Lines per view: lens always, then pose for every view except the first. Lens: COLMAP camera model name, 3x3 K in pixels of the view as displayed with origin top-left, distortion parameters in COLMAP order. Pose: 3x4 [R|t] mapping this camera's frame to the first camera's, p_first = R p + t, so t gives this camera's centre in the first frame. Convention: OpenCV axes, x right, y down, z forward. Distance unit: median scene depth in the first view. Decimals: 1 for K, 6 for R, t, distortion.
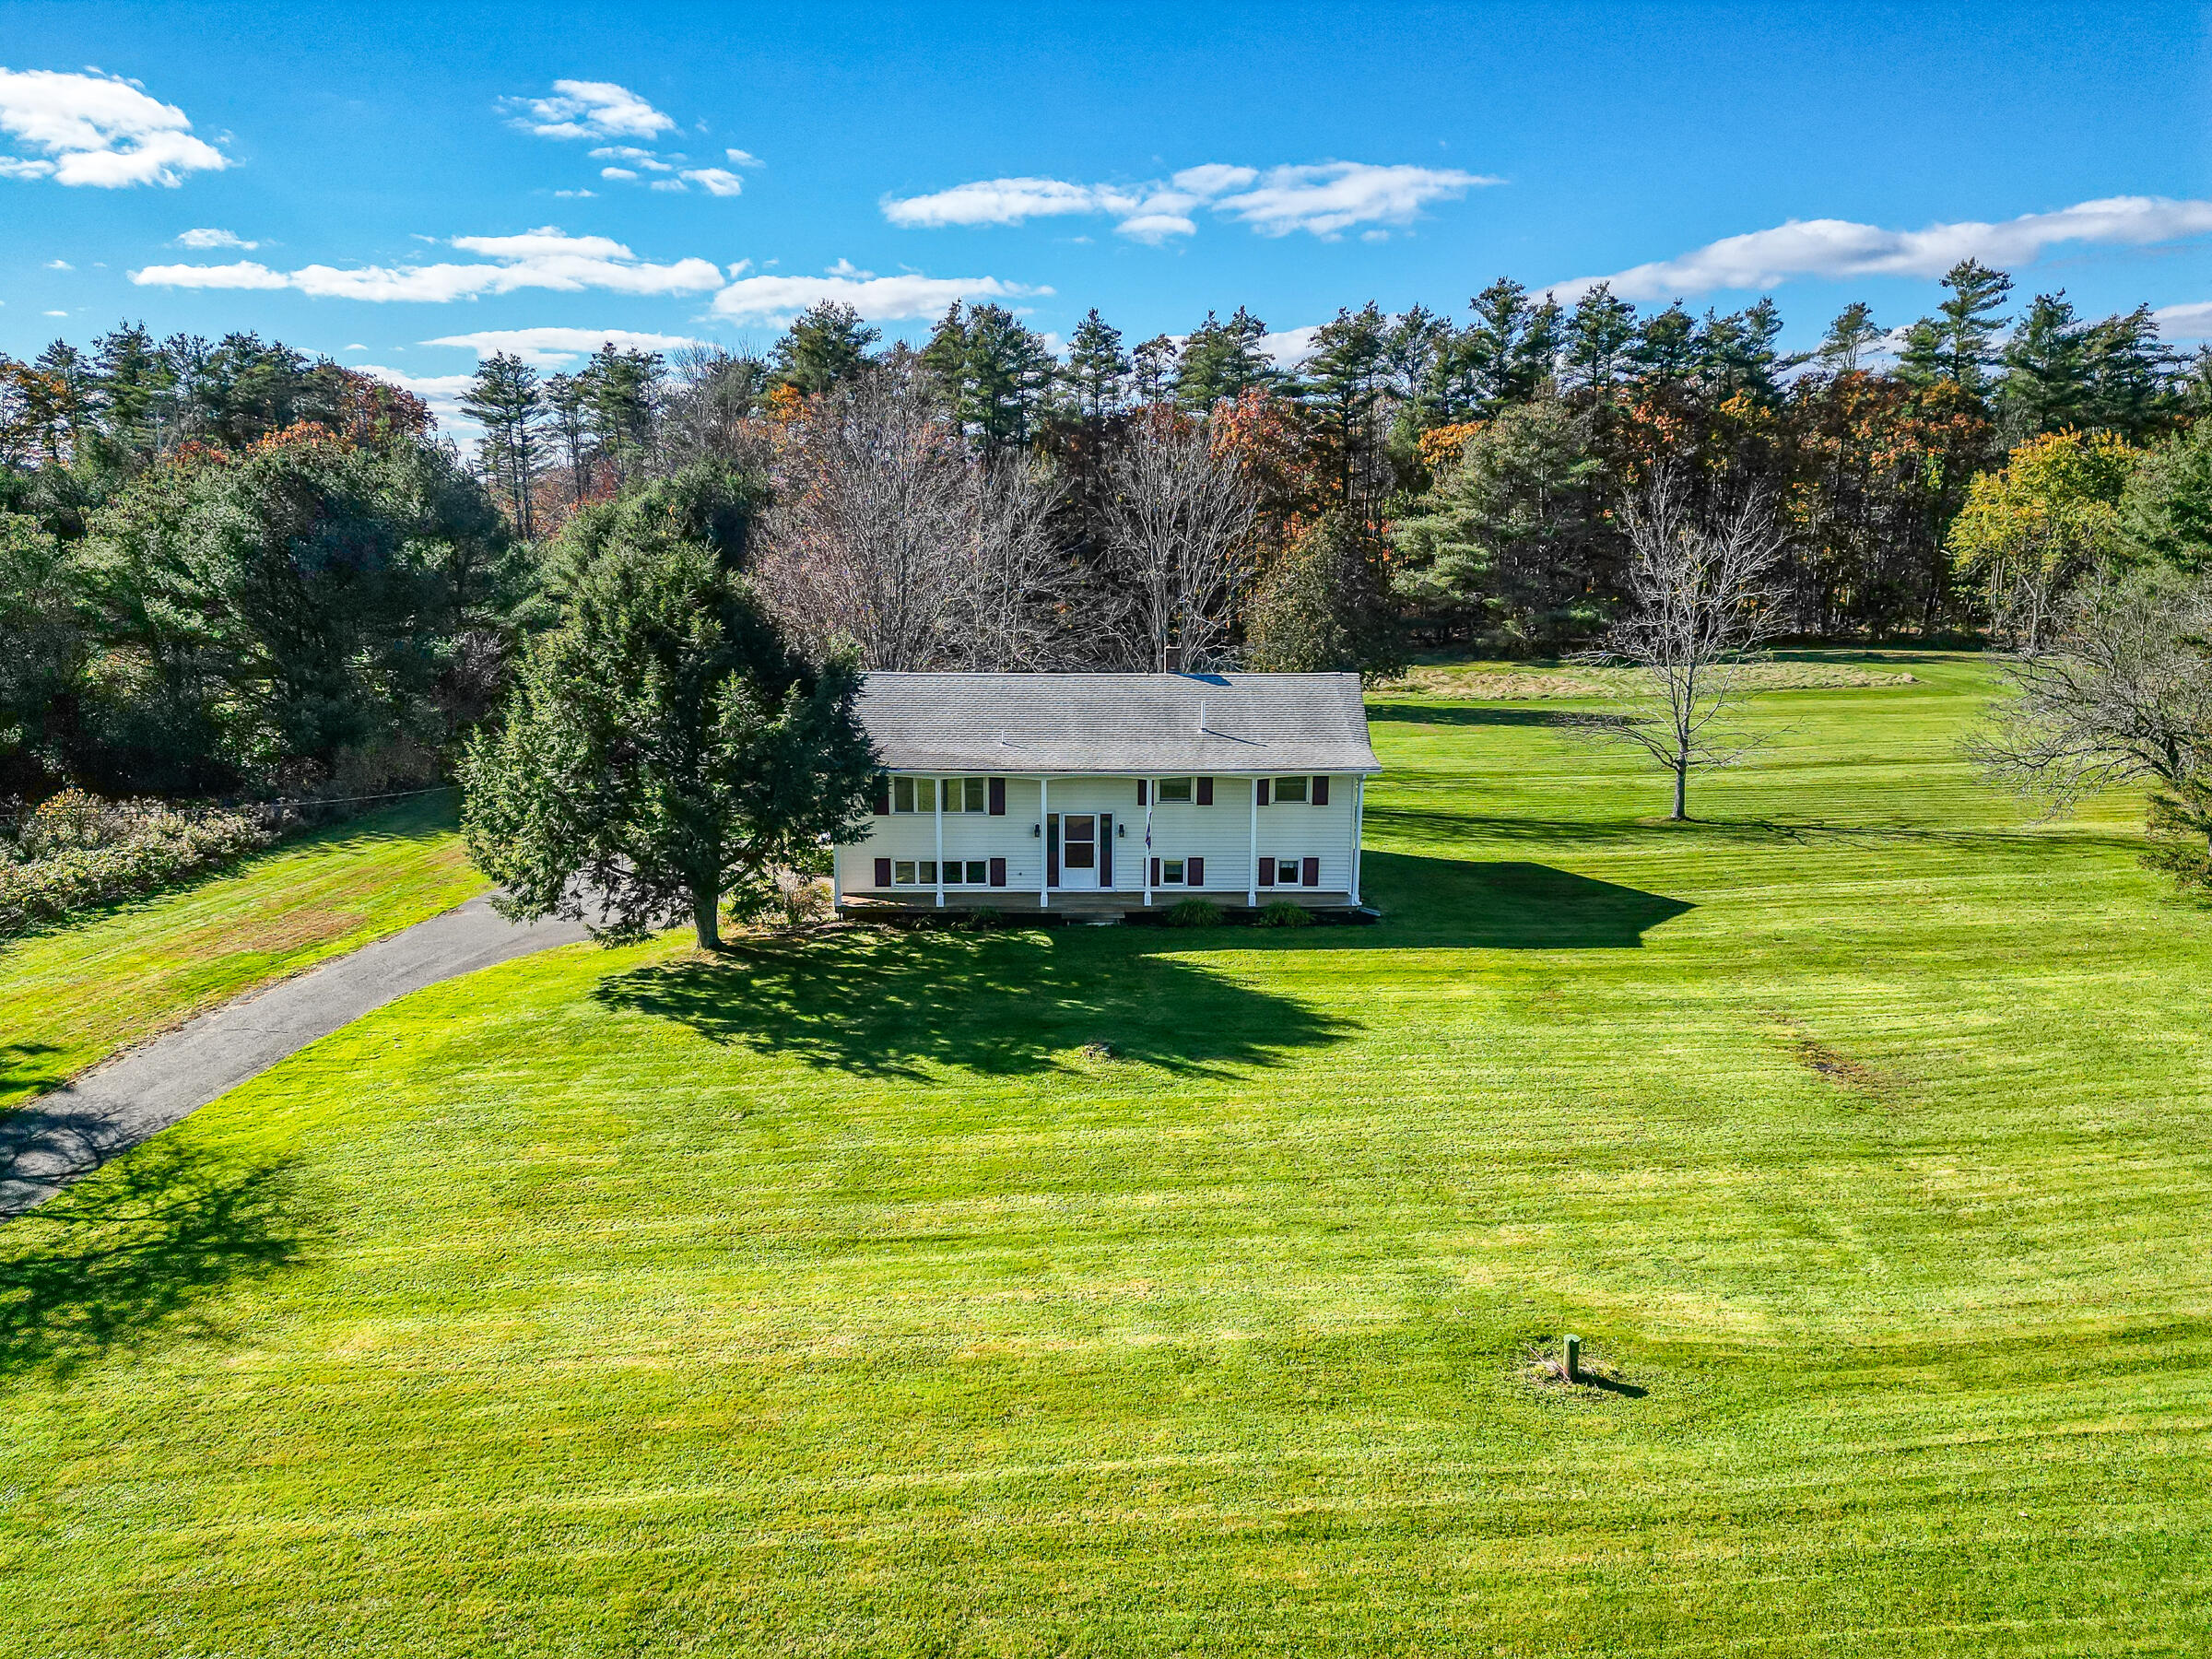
lens RADIAL K [[1525.2, 0, 1081.5], [0, 1525.2, 828.3], [0, 0, 1]] dist [0.076810, -0.088661]
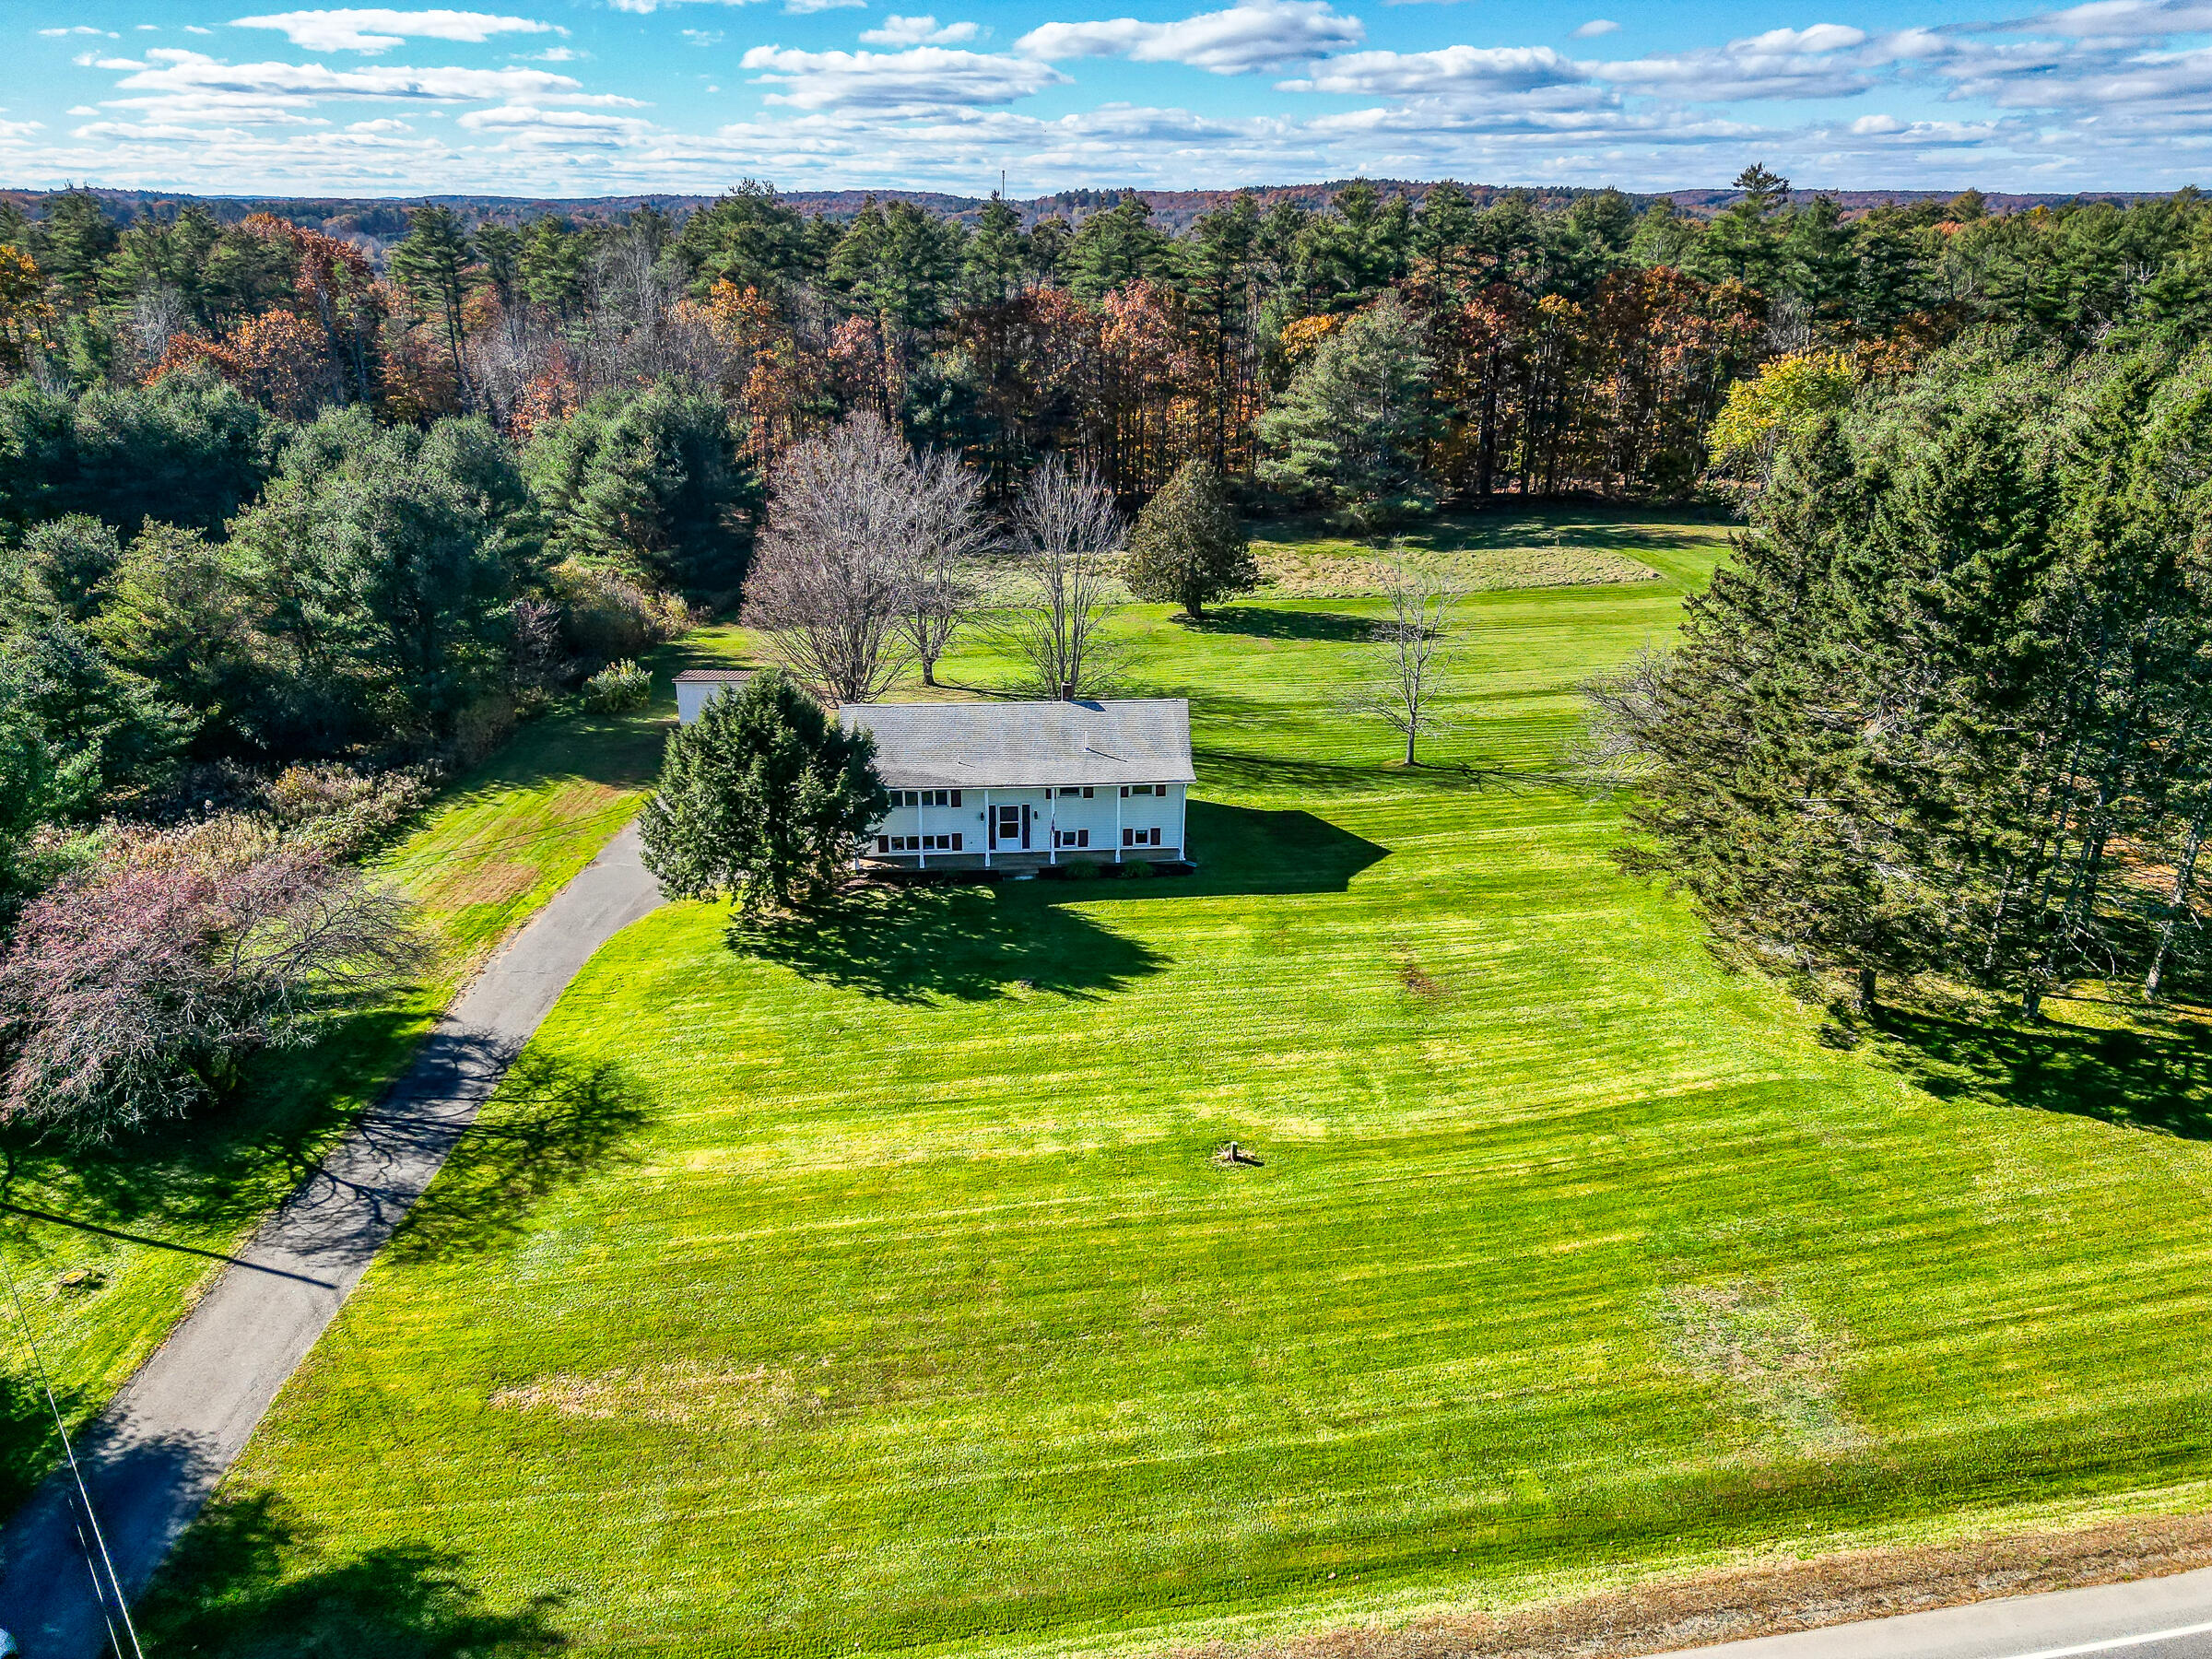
lens RADIAL K [[1565.0, 0, 1106.0], [0, 1565.0, 829.5], [0, 0, 1]] dist [0.057830, -0.055371]
pose [[0.997042, -0.018208, 0.074675, -0.022203], [0.004711, 0.984188, 0.177065, -0.268748], [-0.076718, -0.176190, 0.981362, -0.593389]]
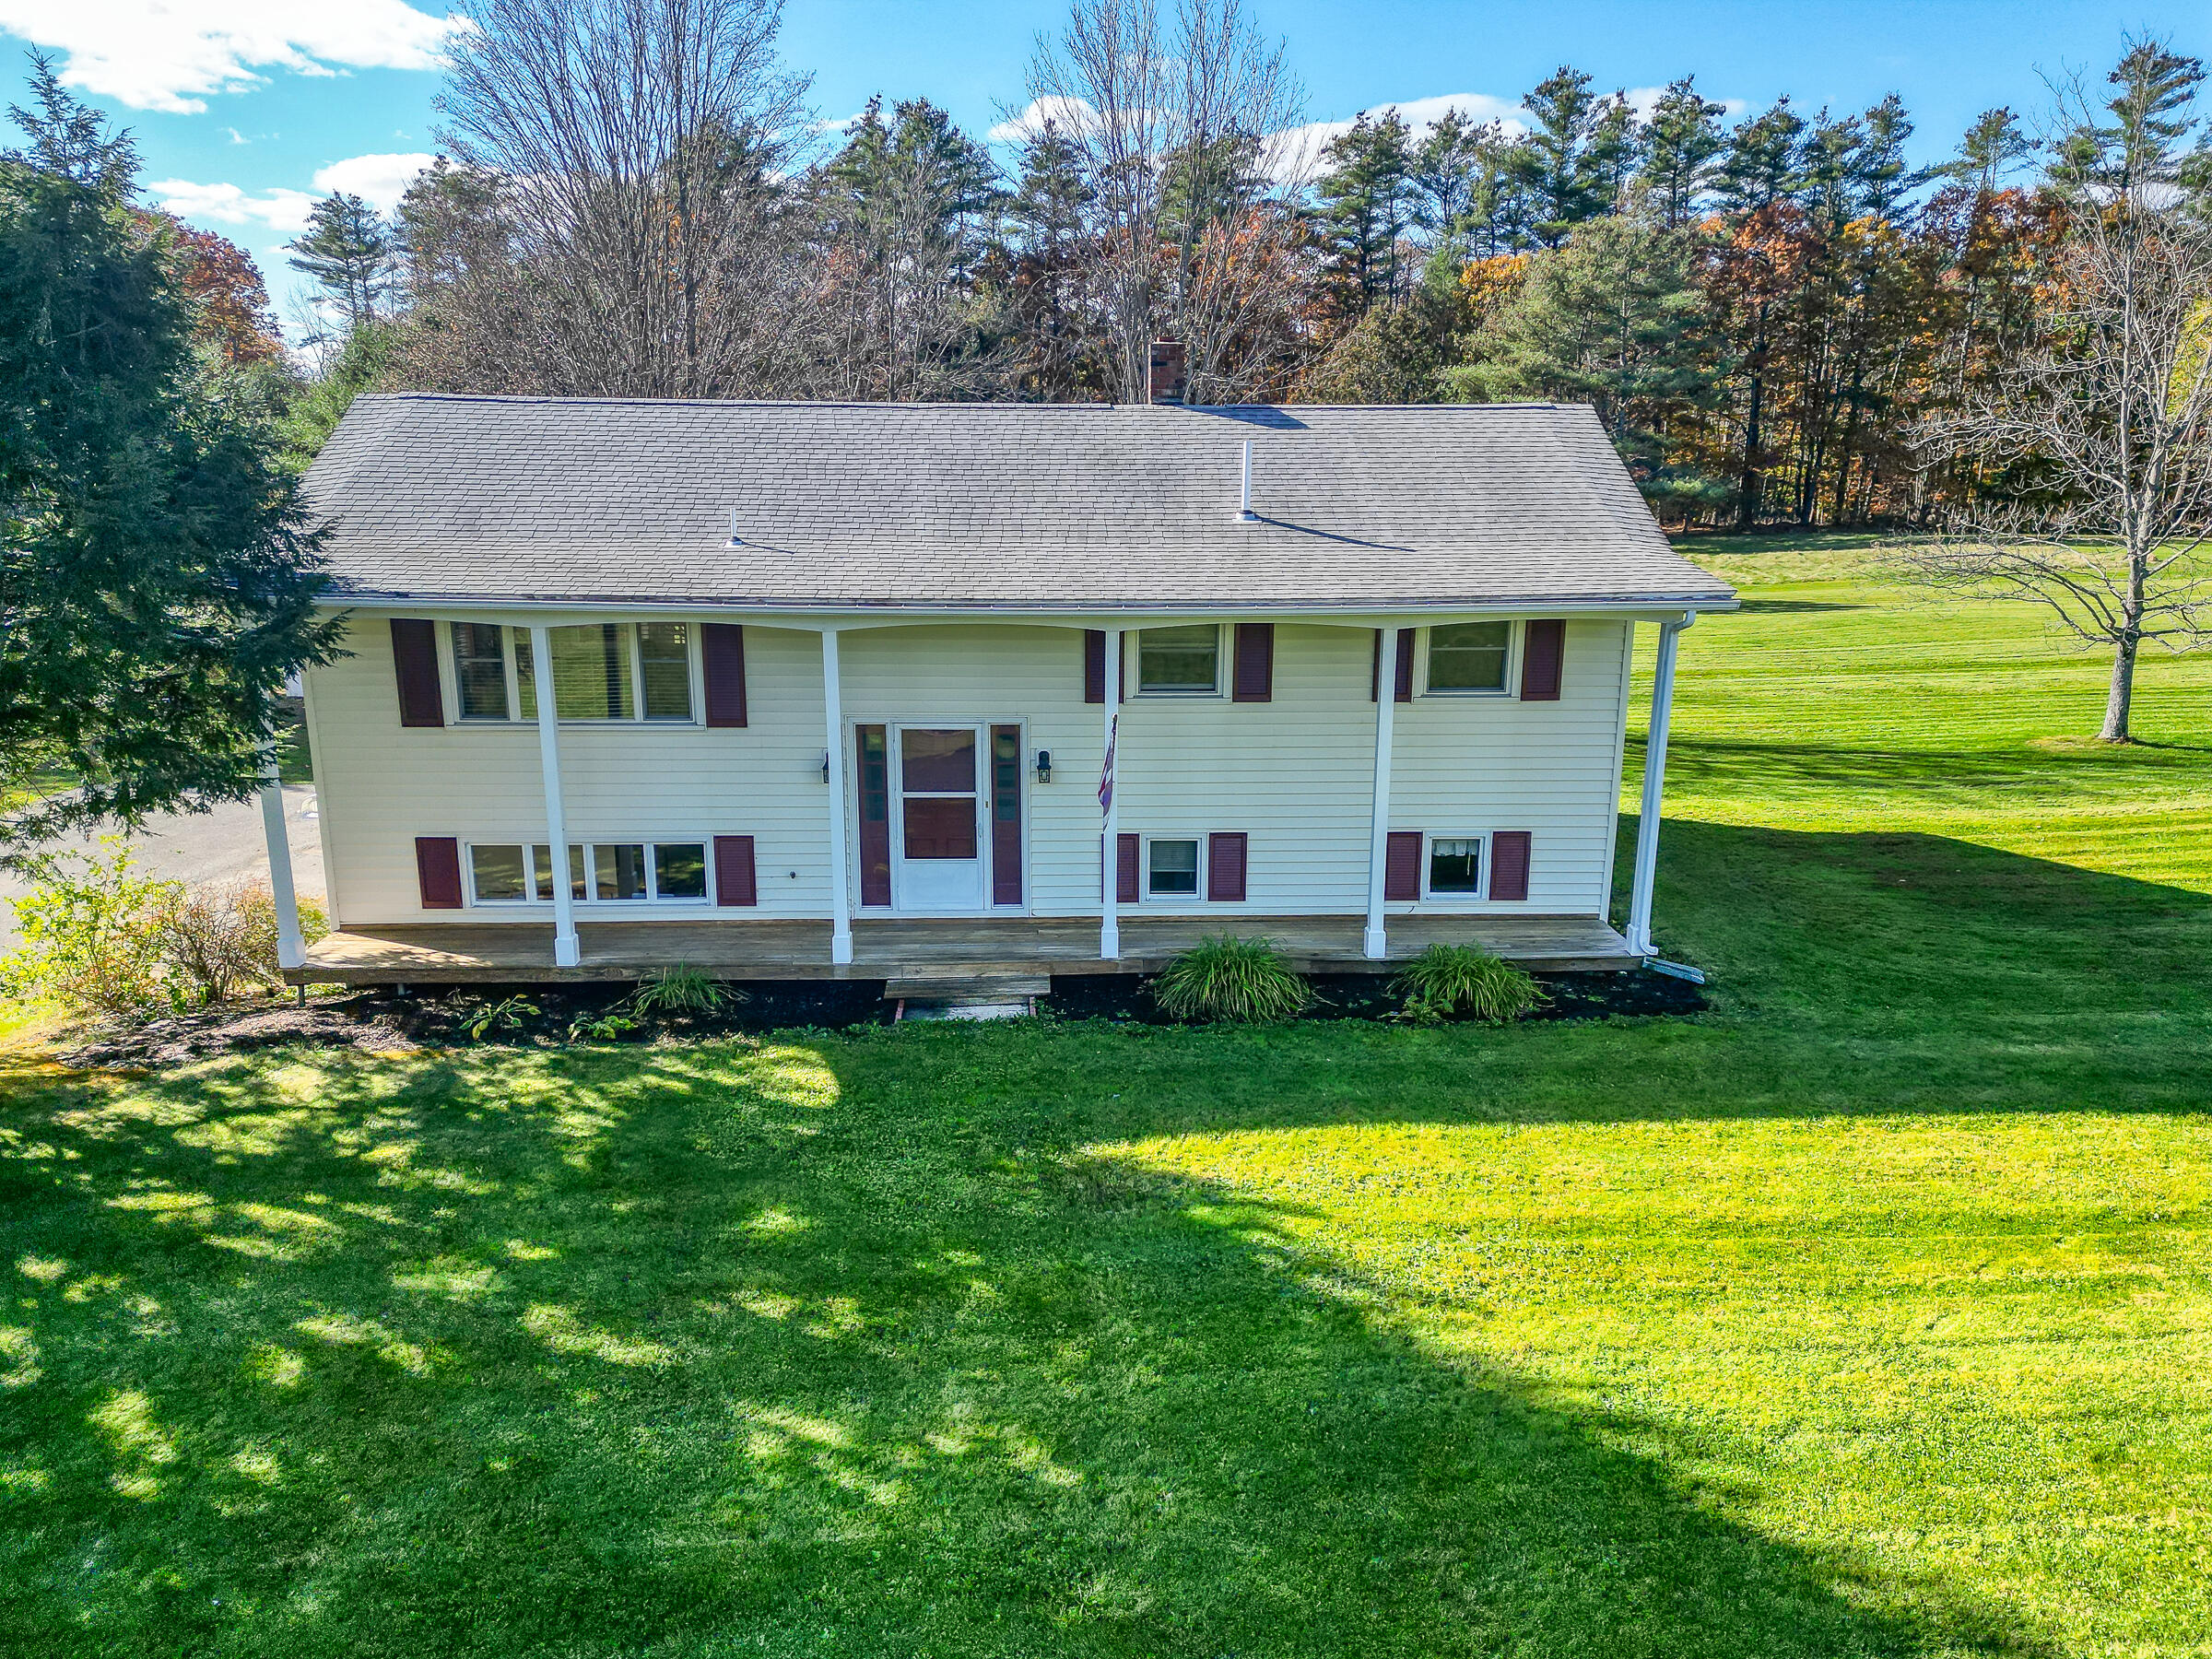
lens RADIAL K [[1543.2, 0, 1106.0], [0, 1543.2, 829.5], [0, 0, 1]] dist [0.044587, -0.005283]
pose [[0.999429, -0.004268, 0.033532, 0.028760], [0.002893, 0.999156, 0.040971, 0.001573], [-0.033679, -0.040850, 0.998598, 0.593804]]
